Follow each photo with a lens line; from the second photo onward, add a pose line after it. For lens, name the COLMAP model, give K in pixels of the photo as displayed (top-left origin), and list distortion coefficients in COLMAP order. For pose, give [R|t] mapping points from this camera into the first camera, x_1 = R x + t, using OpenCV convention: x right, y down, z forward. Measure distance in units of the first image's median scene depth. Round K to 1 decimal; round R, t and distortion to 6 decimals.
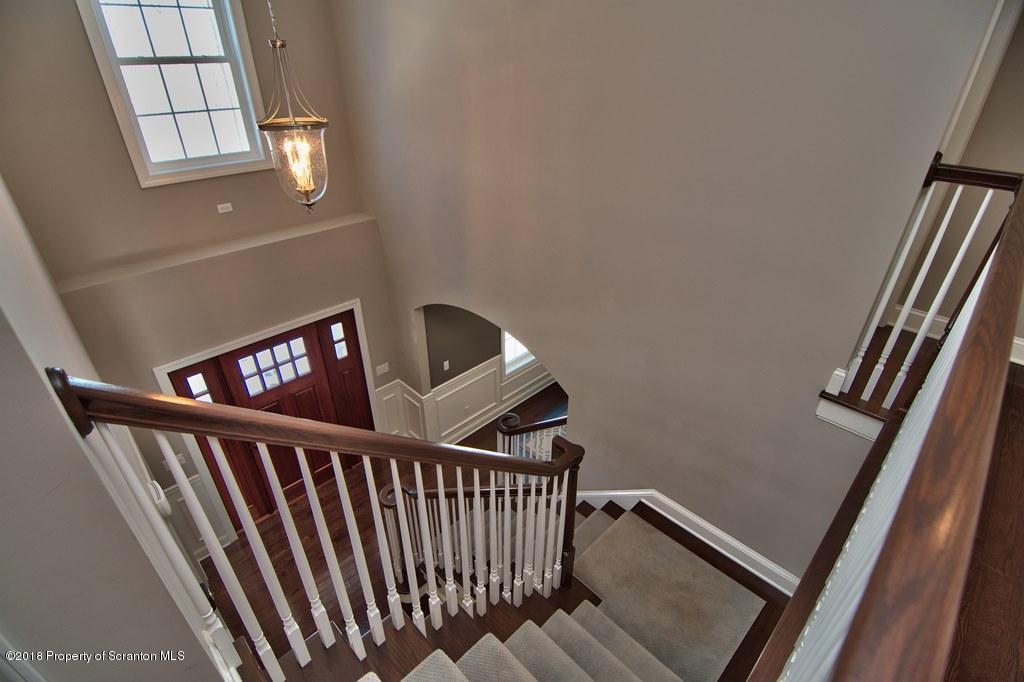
lens RADIAL K [[487.3, 0, 509.7], [0, 487.3, 345.8], [0, 0, 1]] dist [-0.002675, -0.014028]
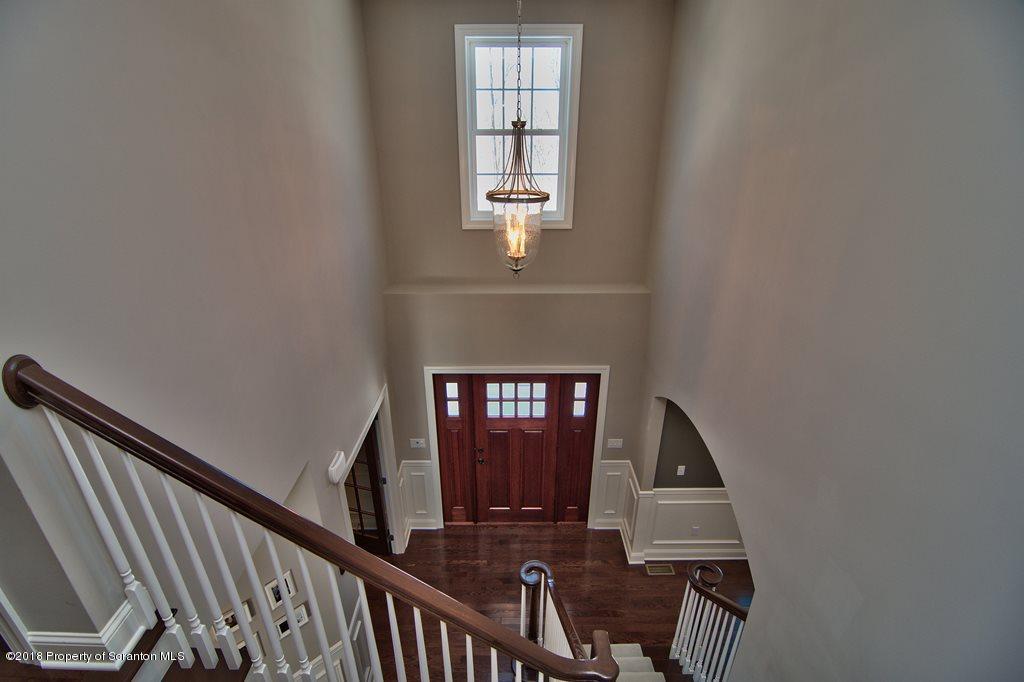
lens RADIAL K [[487.3, 0, 509.7], [0, 487.3, 345.8], [0, 0, 1]] dist [-0.002675, -0.014028]
pose [[0.707904, 0.290384, -0.643855, 0.170537], [-0.358790, 0.933047, 0.026331, -0.093028], [0.608393, 0.212369, 0.764695, 0.132620]]
